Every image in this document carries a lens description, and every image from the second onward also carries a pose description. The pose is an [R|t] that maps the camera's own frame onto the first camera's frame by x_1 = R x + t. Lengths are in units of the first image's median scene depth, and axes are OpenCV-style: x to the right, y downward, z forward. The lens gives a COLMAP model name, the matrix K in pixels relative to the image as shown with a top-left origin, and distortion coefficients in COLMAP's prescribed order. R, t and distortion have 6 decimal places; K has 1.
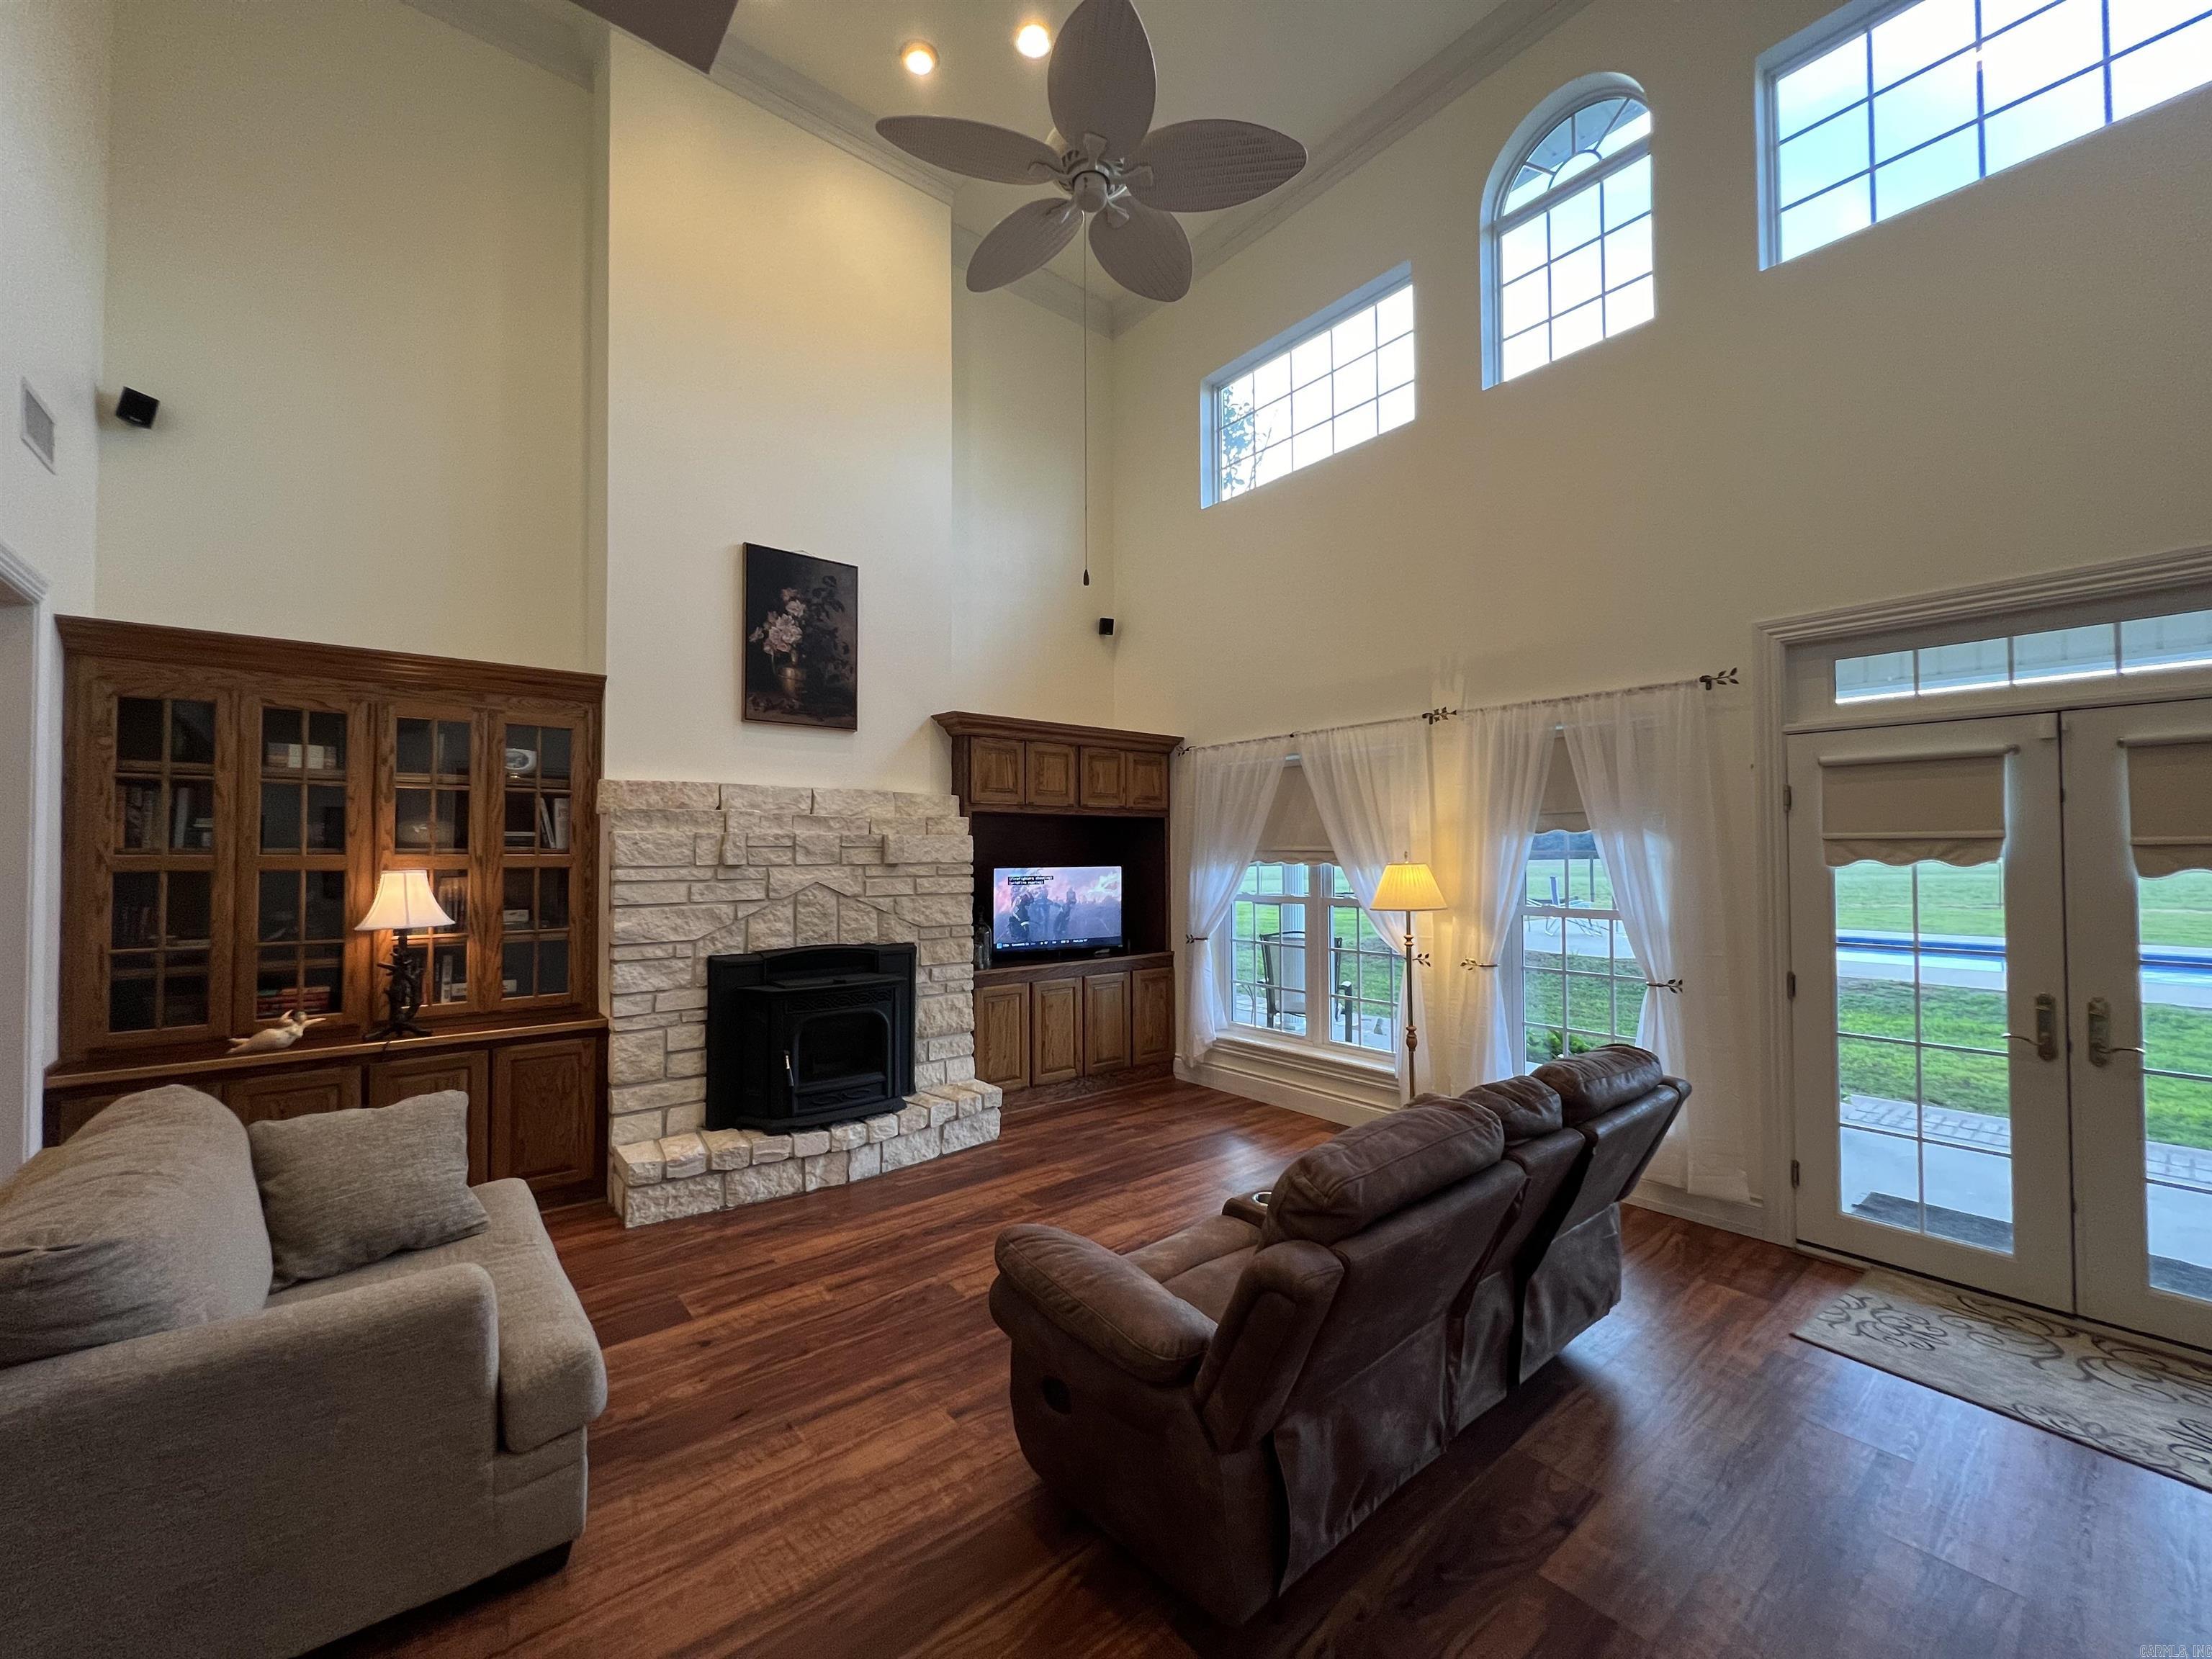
lens RADIAL K [[886.4, 0, 1107.9], [0, 886.4, 831.9], [0, 0, 1]] dist [-0.000705, 0.000006]
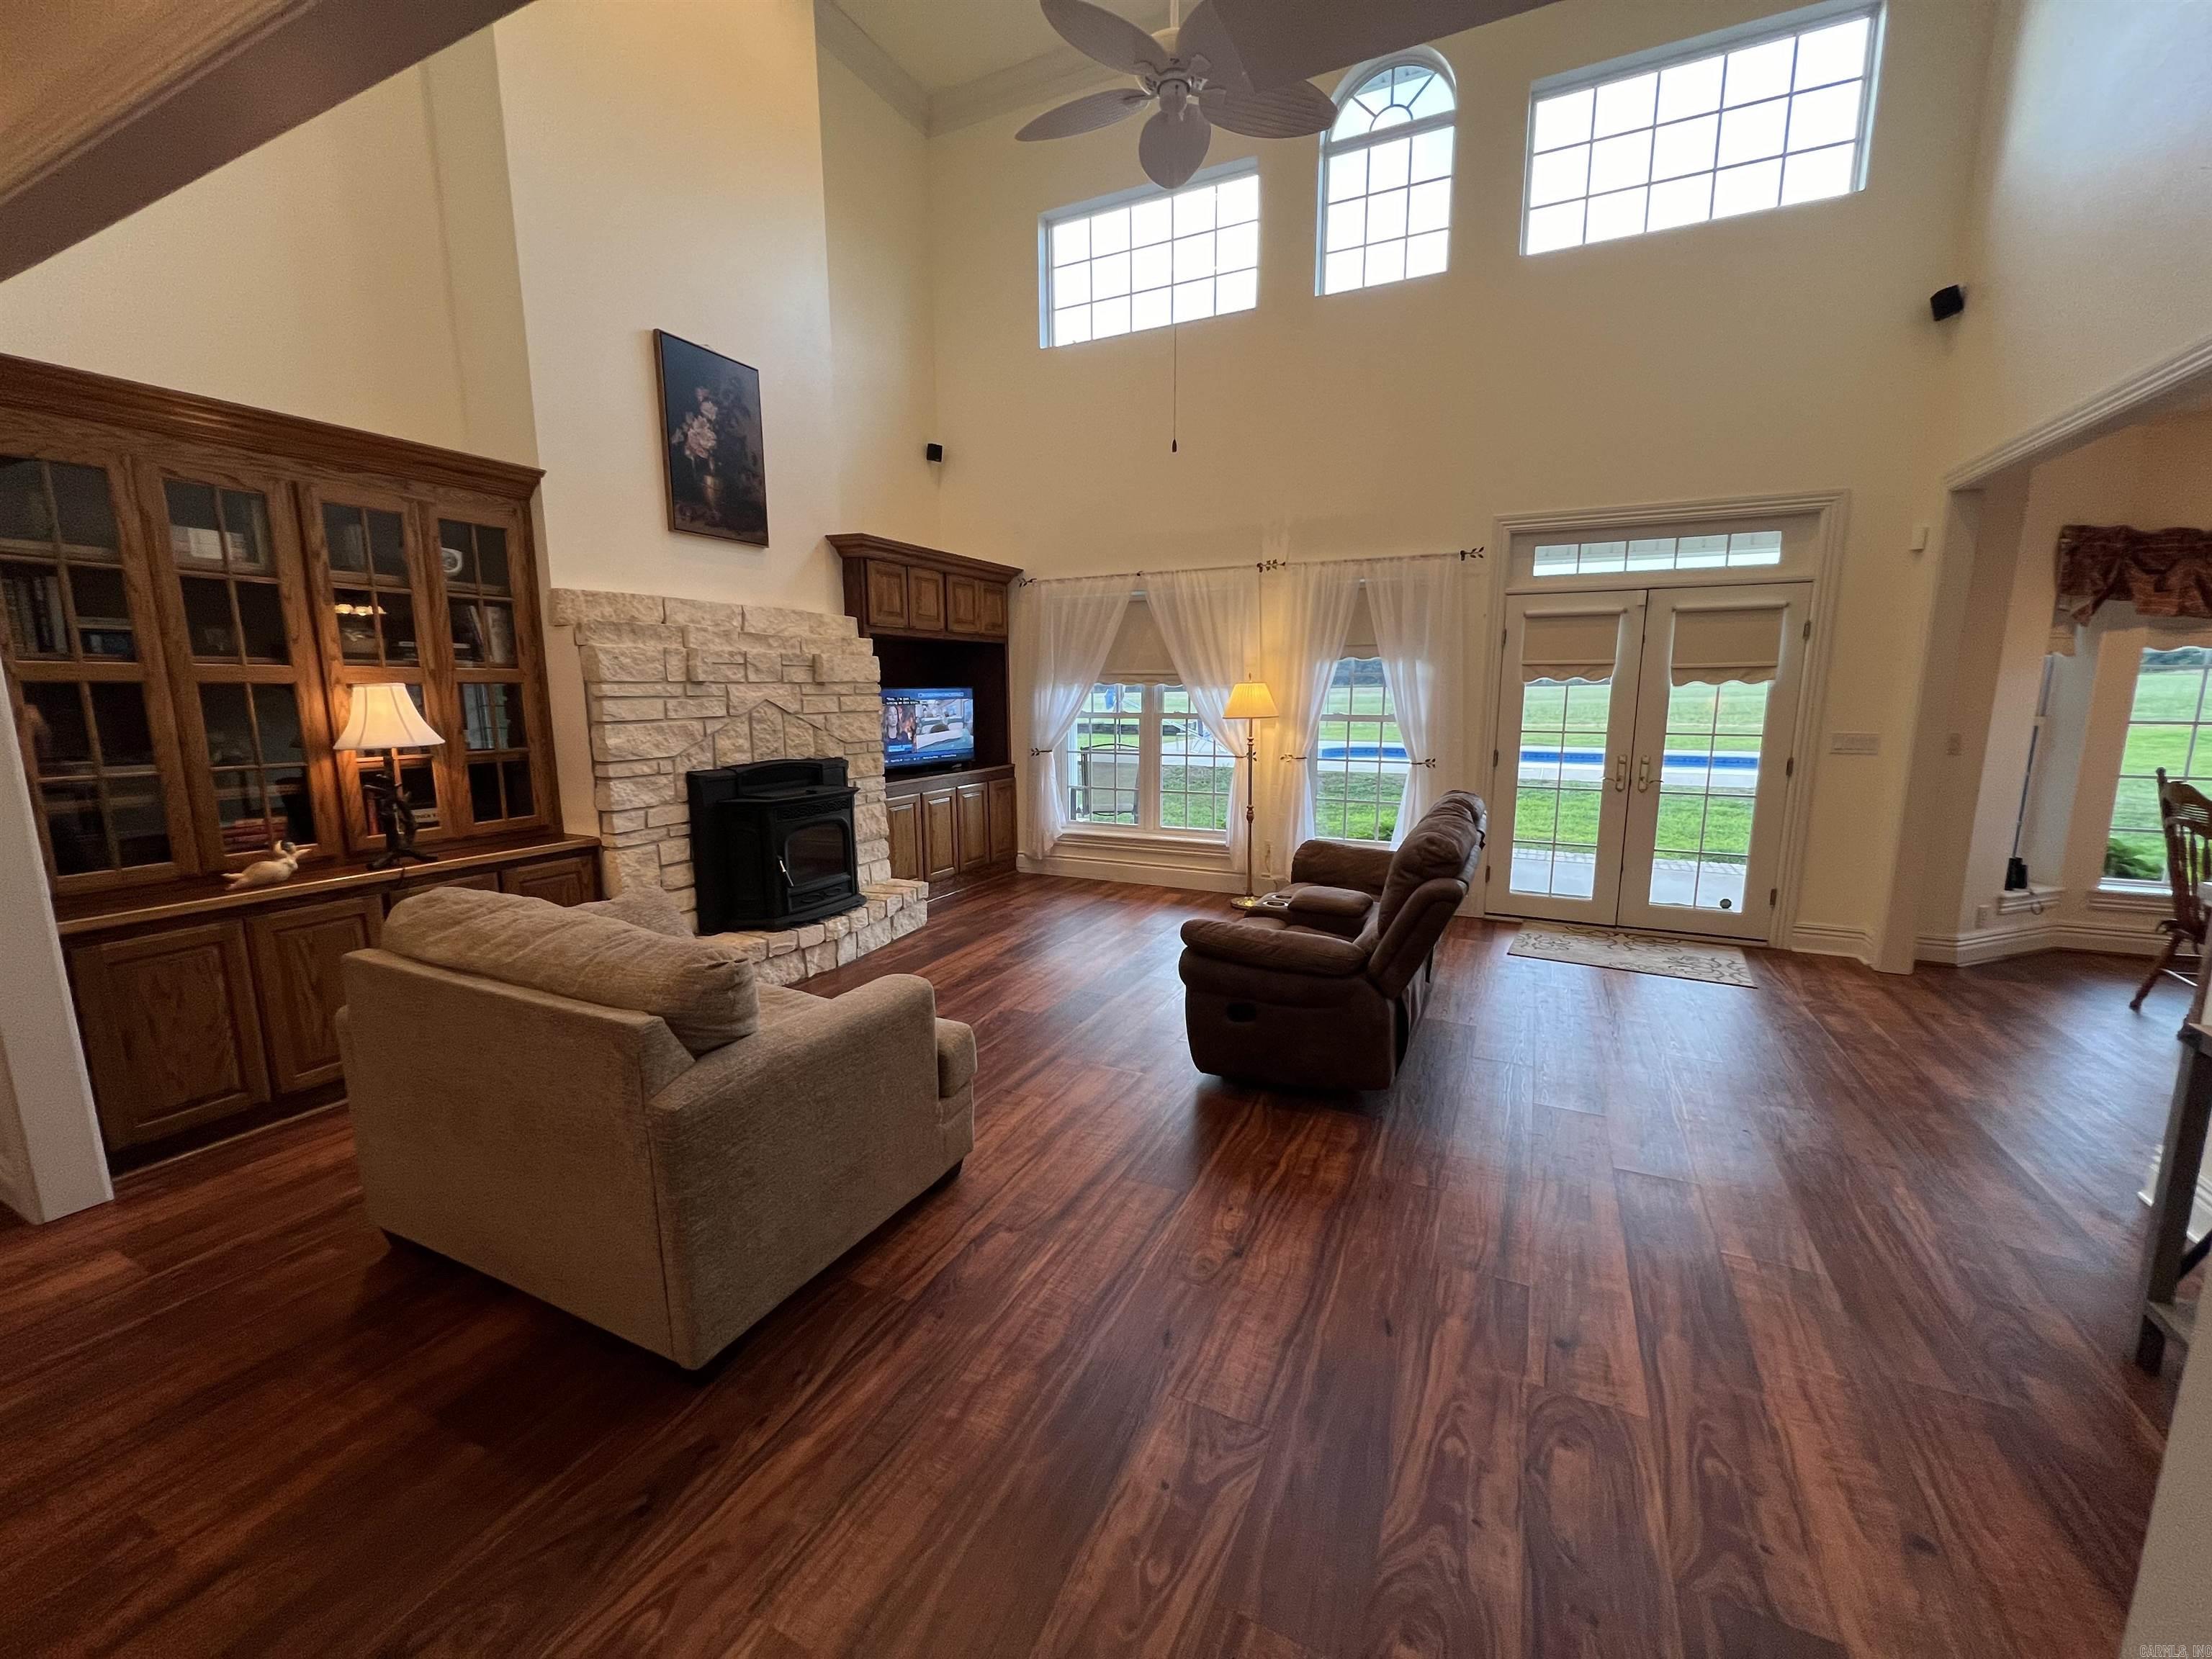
lens RADIAL K [[886.4, 0, 1107.9], [0, 886.4, 831.9], [0, 0, 1]] dist [-0.000705, 0.000006]
pose [[0.907705, -0.067501, 0.414143, -0.415189], [-0.010347, 0.983075, 0.182911, 0.015924], [-0.419480, -0.170314, 0.891644, -0.114831]]
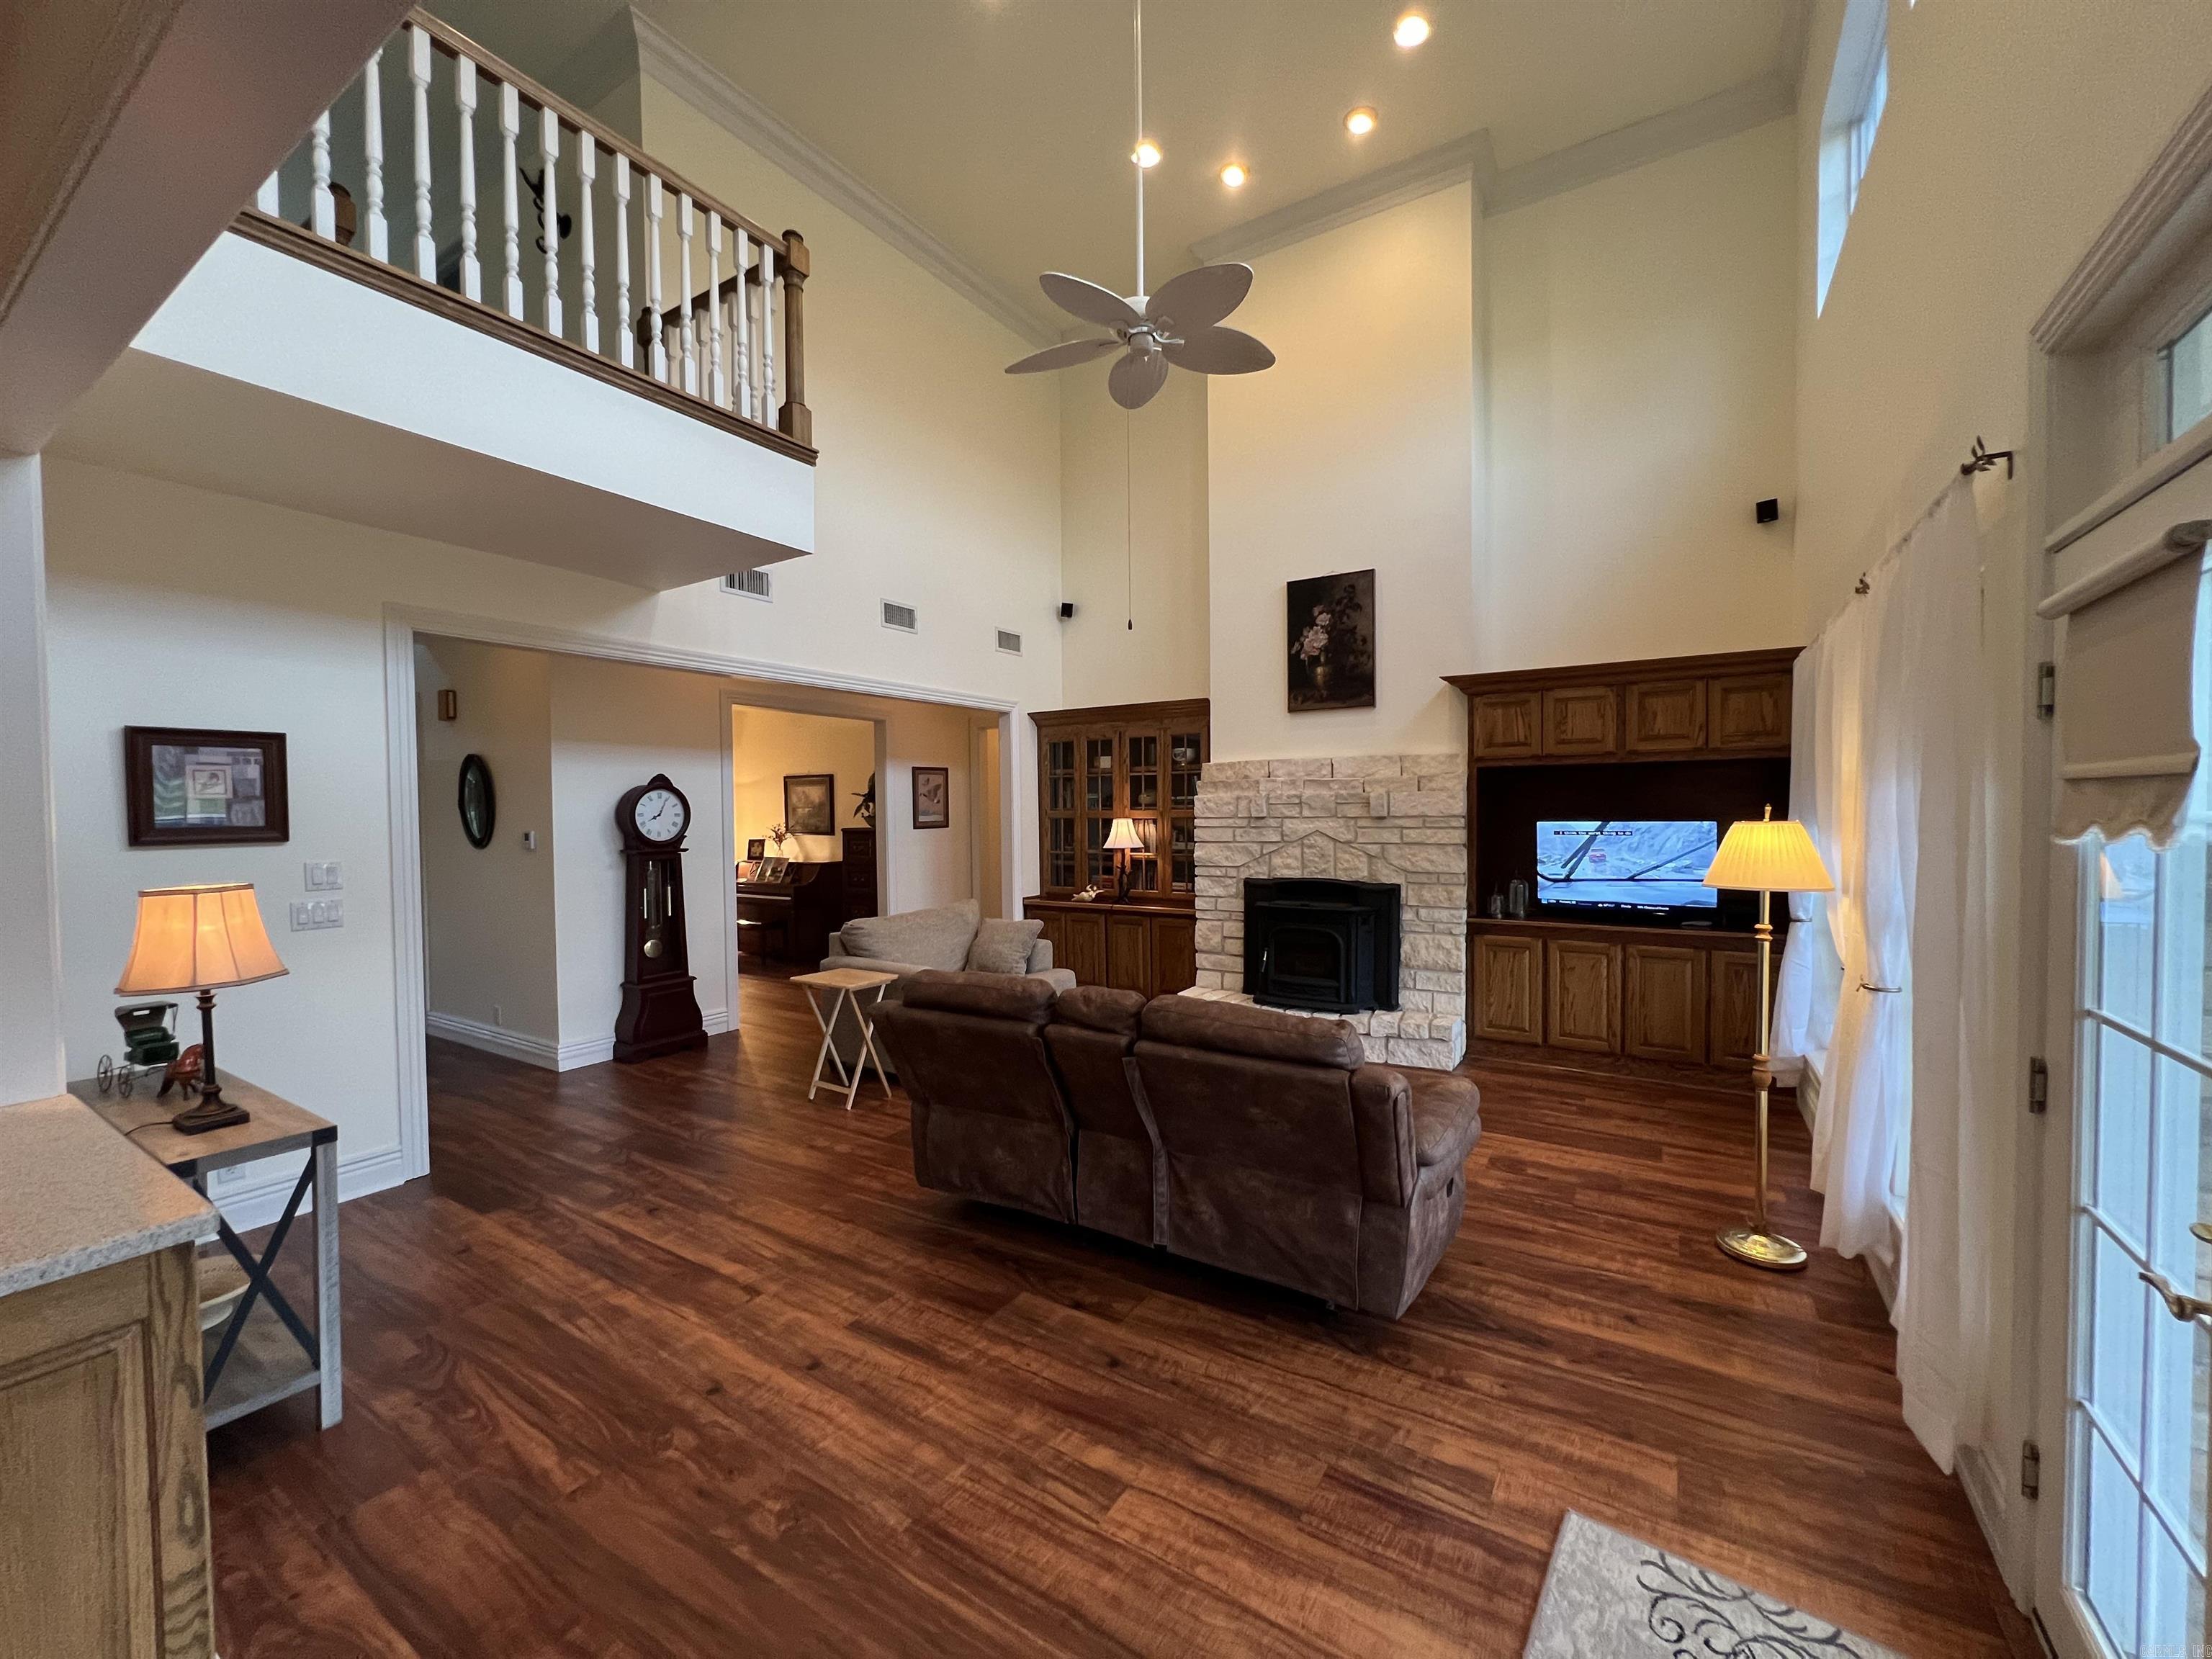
lens RADIAL K [[886.4, 0, 1107.9], [0, 886.4, 831.9], [0, 0, 1]] dist [-0.000705, 0.000006]
pose [[0.312023, 0.023738, -0.949778, 0.844552], [0.032107, 0.998853, 0.035512, 0.002481], [0.949532, -0.041575, 0.310903, 0.303498]]
